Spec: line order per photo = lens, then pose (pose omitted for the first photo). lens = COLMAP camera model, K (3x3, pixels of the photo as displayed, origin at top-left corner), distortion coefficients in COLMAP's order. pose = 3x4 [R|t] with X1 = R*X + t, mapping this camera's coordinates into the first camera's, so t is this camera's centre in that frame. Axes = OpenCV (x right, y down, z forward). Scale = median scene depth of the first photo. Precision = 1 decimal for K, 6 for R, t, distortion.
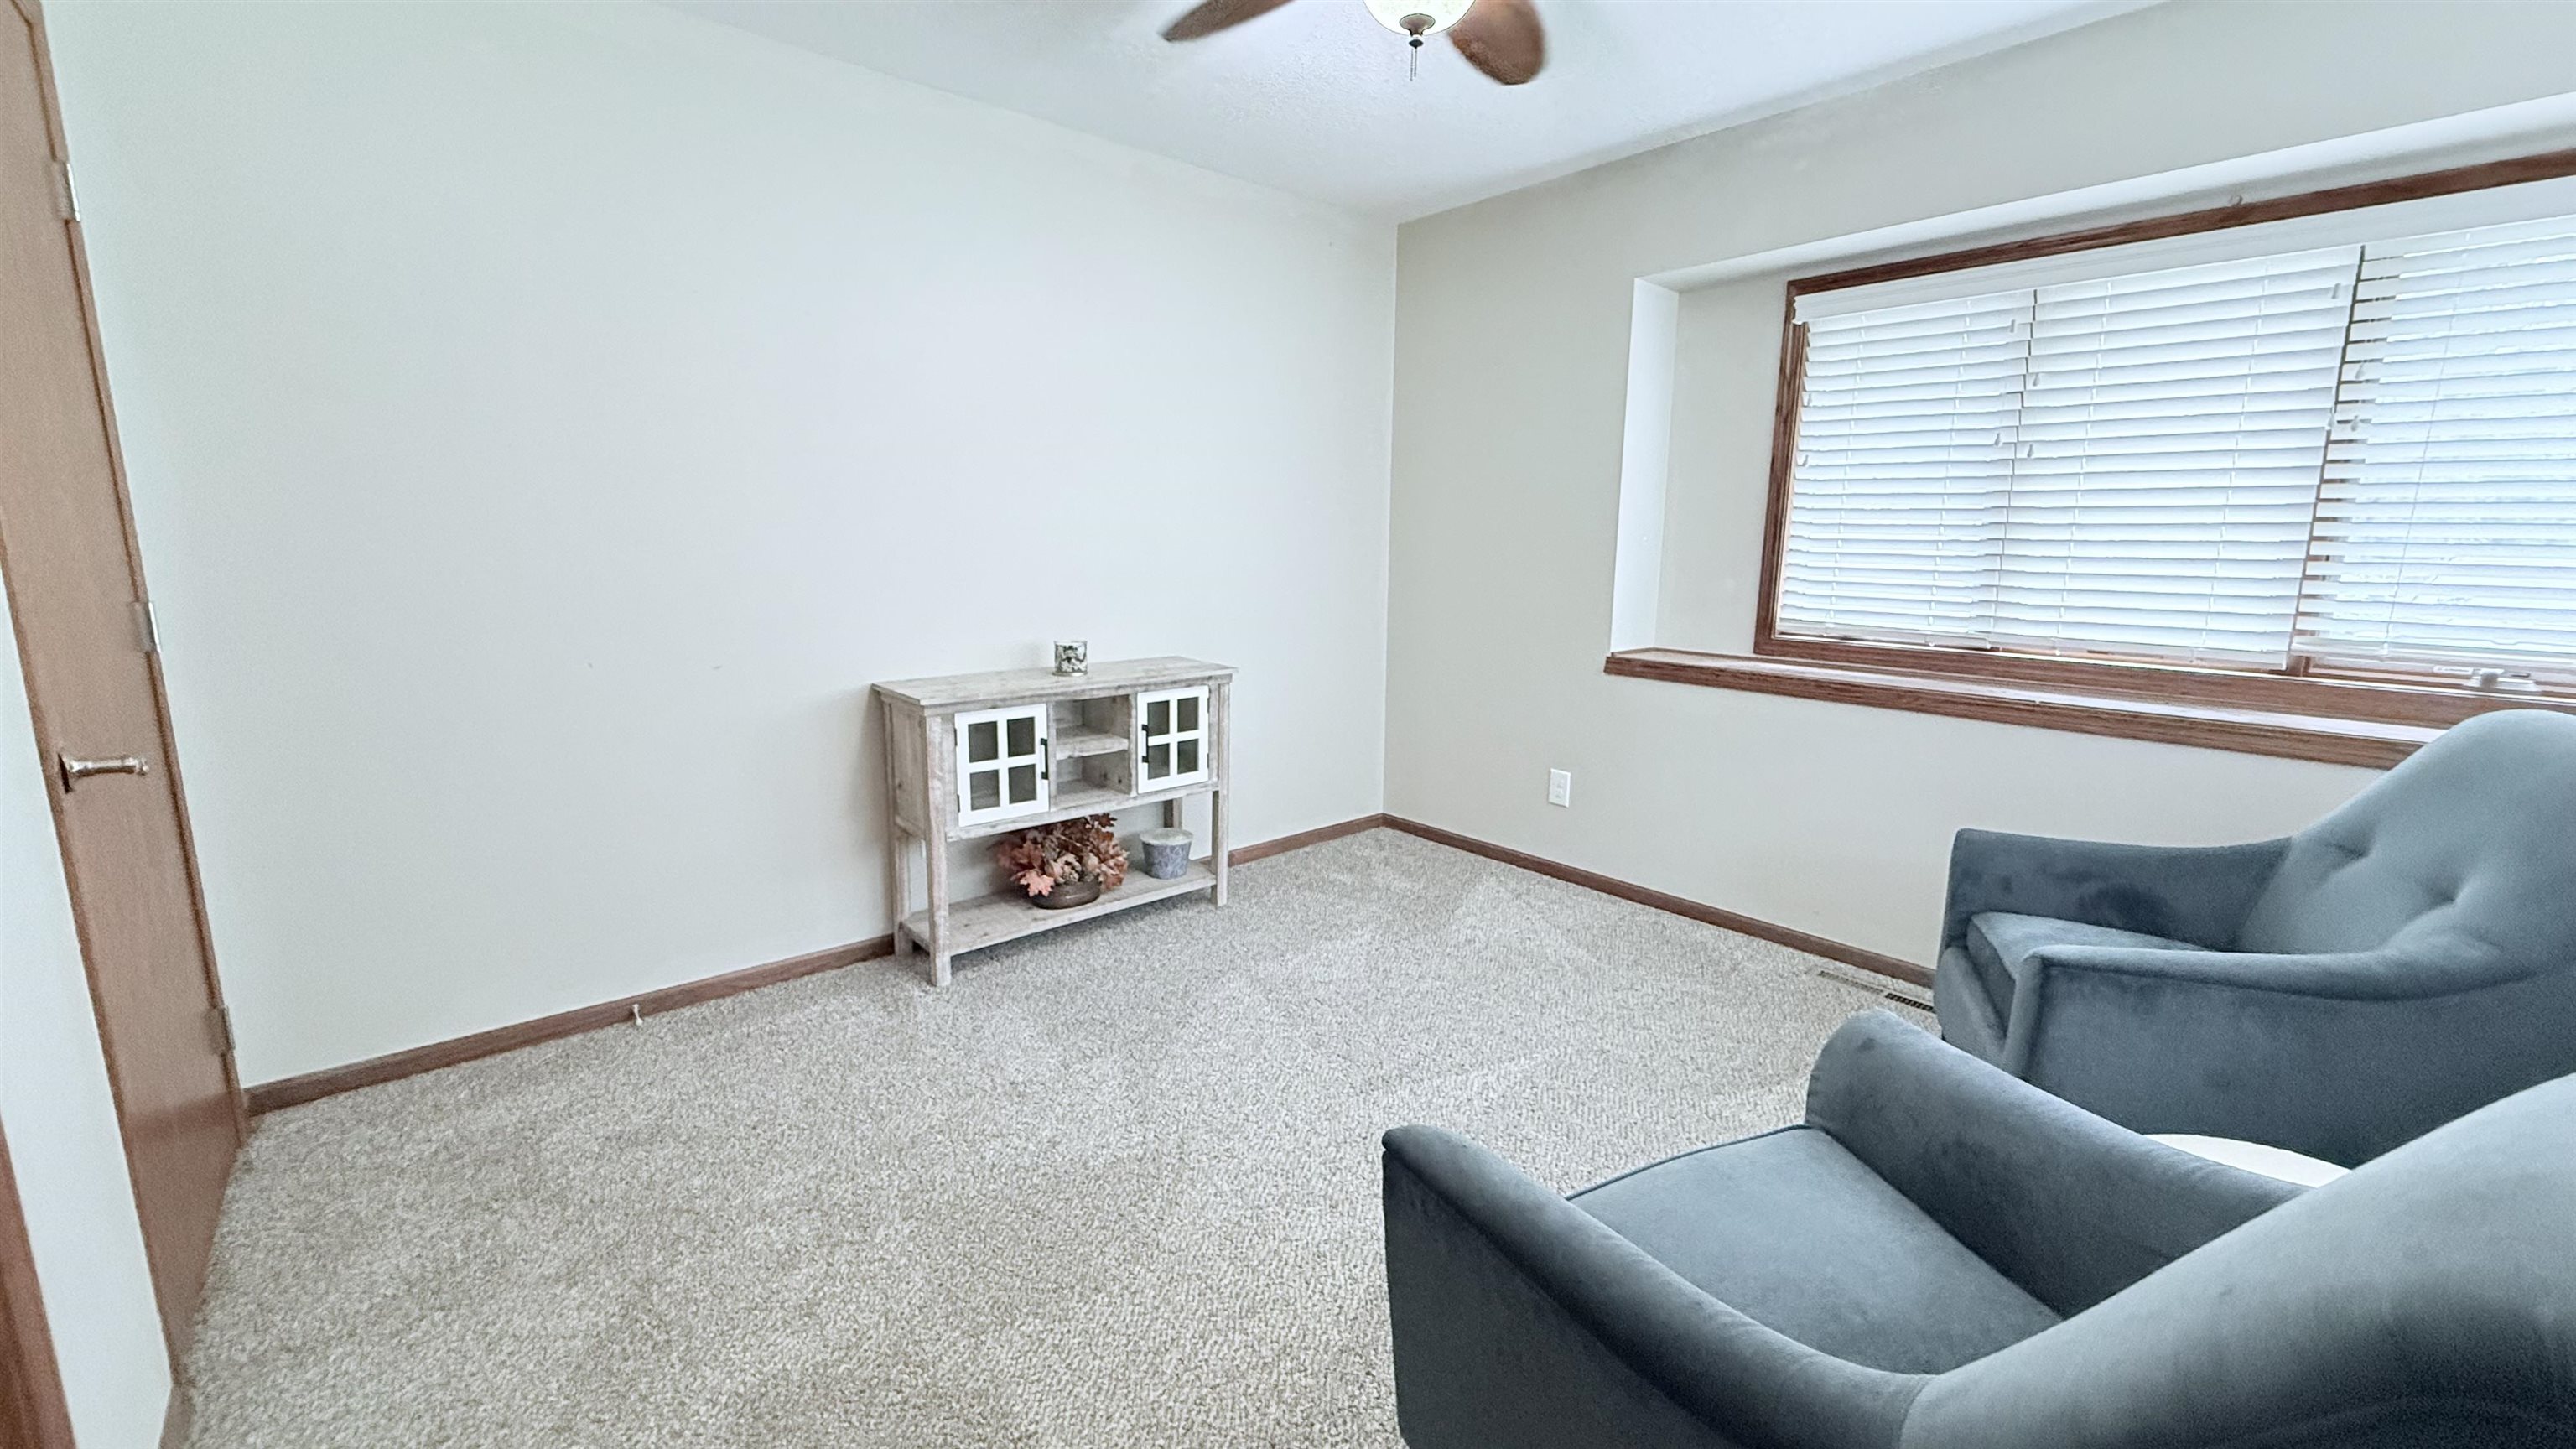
lens RADIAL K [[1021.8, 0, 1283.6], [0, 1021.8, 717.1], [0, 0, 1]] dist [-0.000466, -0.000135]
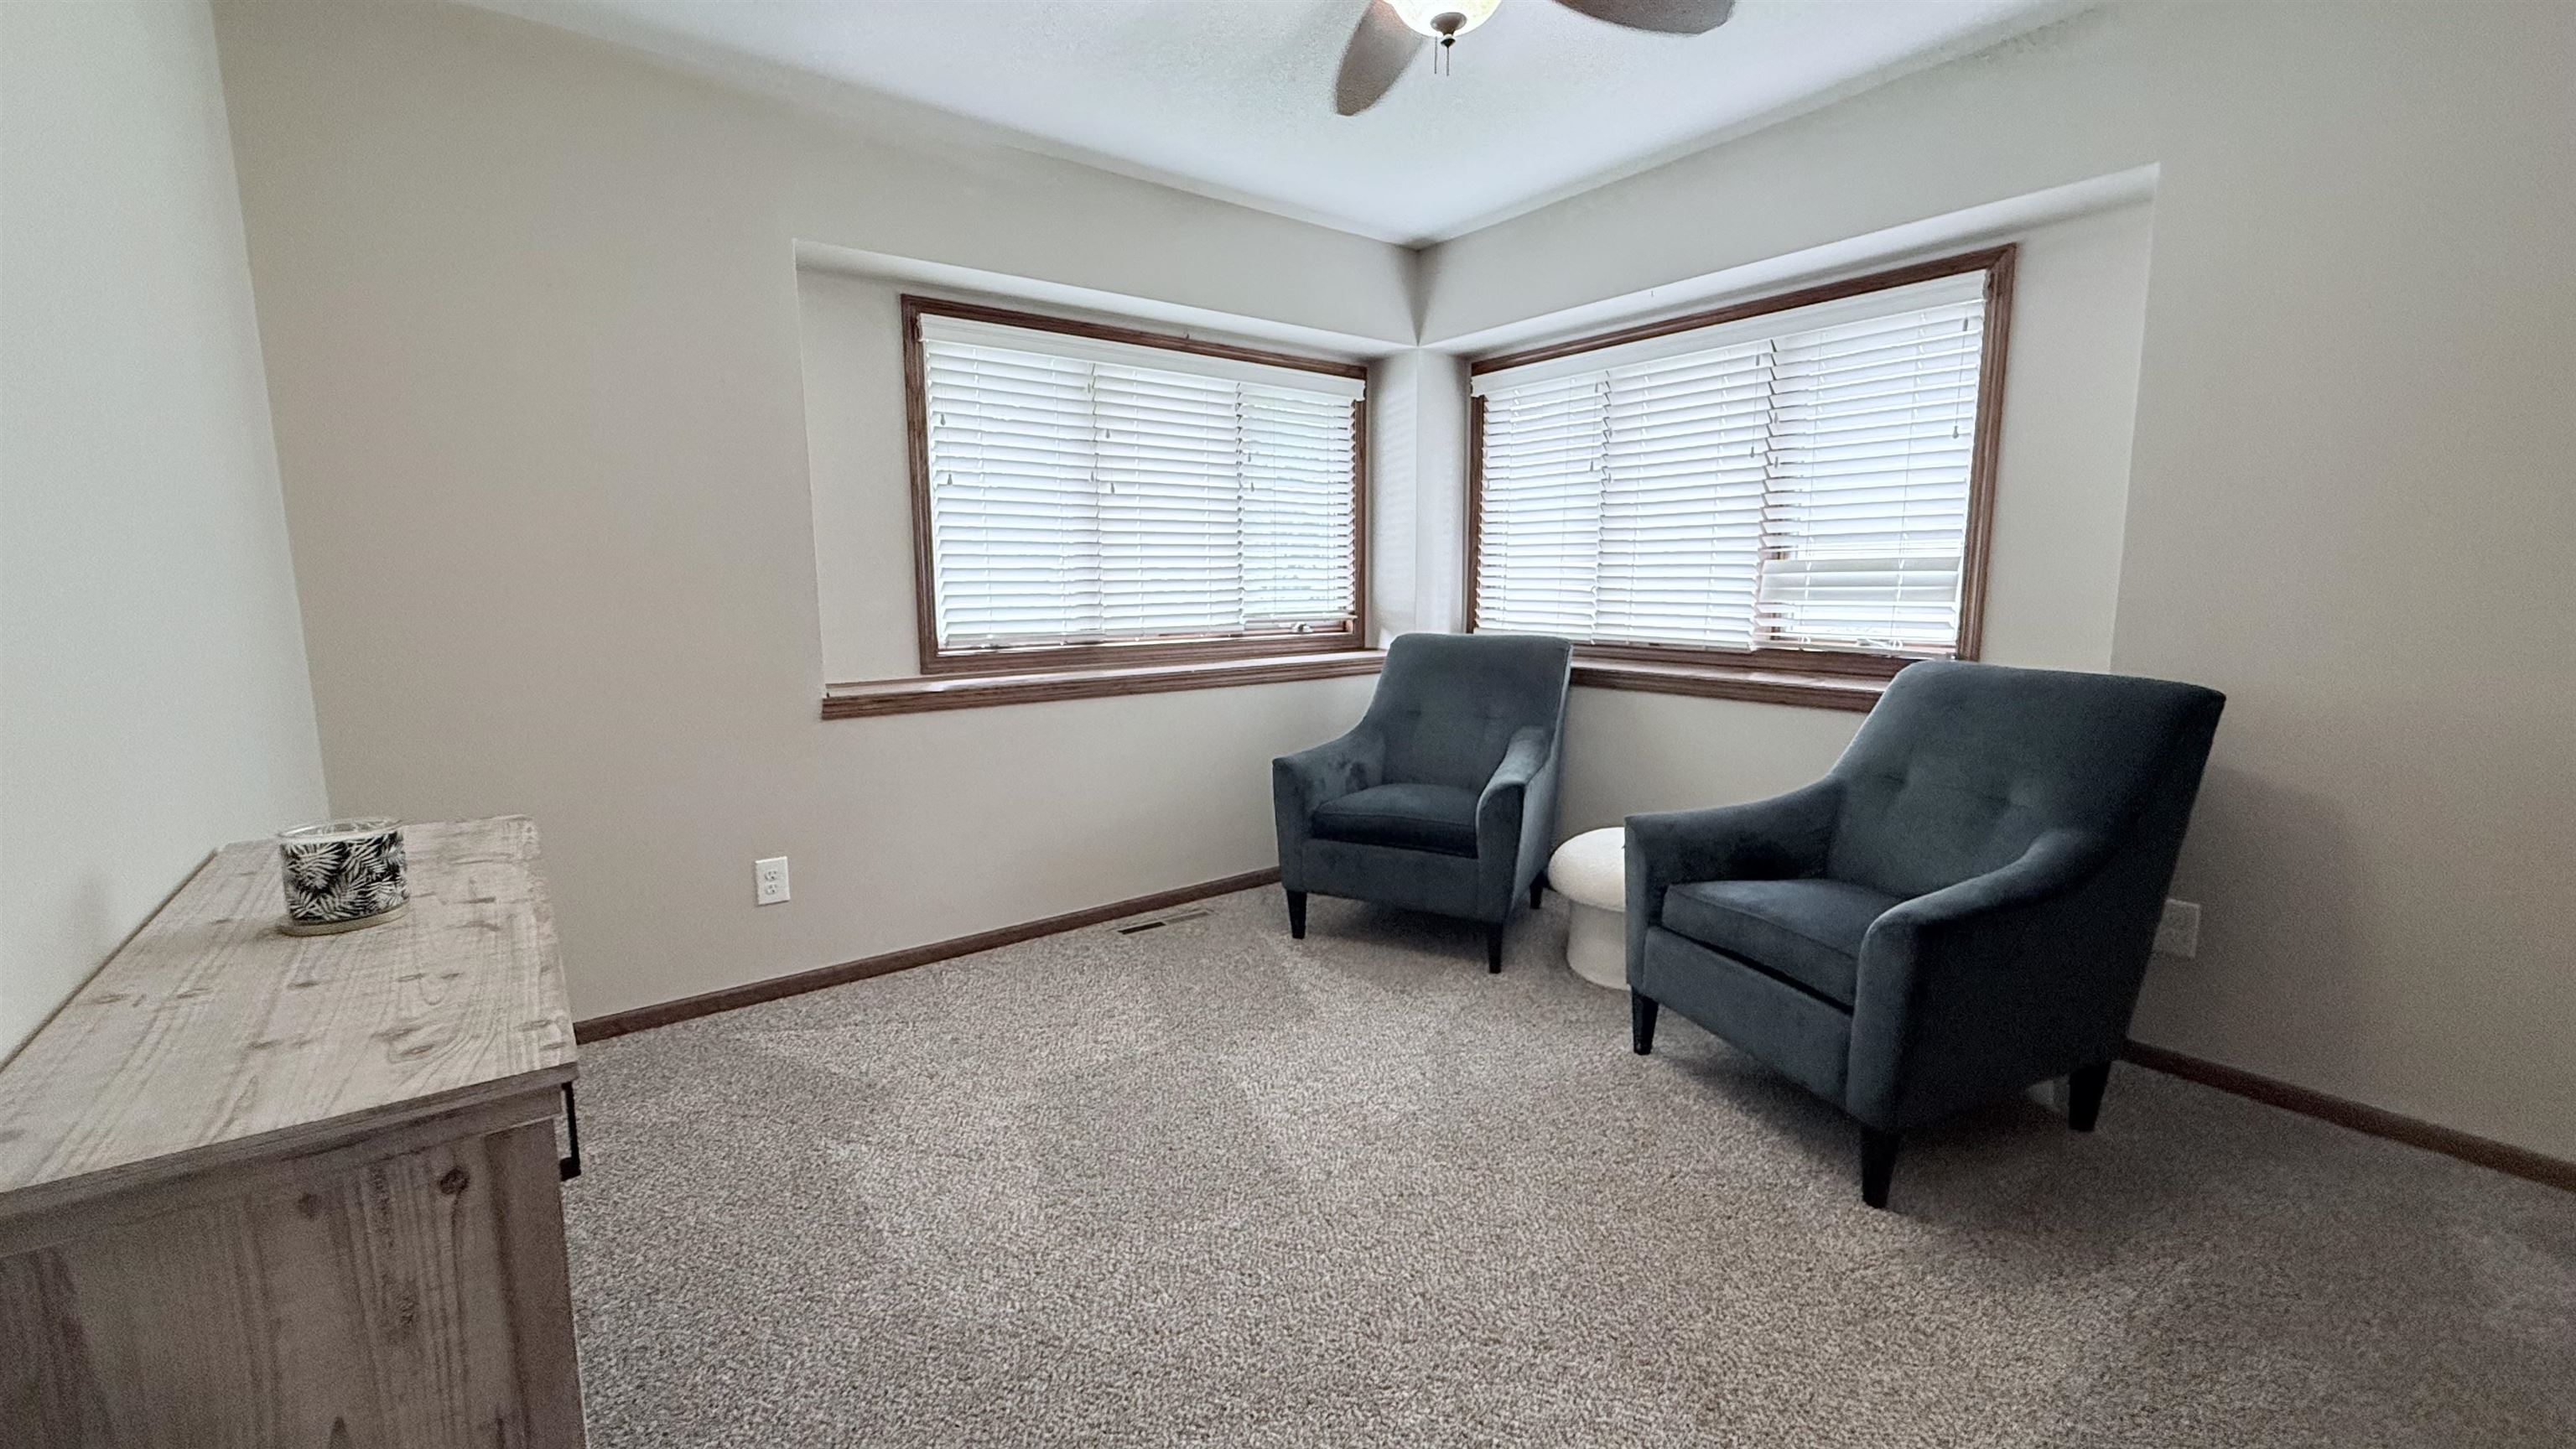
lens RADIAL K [[1021.8, 0, 1283.6], [0, 1021.8, 717.1], [0, 0, 1]] dist [-0.000466, -0.000135]
pose [[0.063805, -0.147321, 0.987029, -0.511799], [0.184187, 0.973791, 0.133438, -0.094879], [-0.980818, 0.173283, 0.089267, 0.626581]]
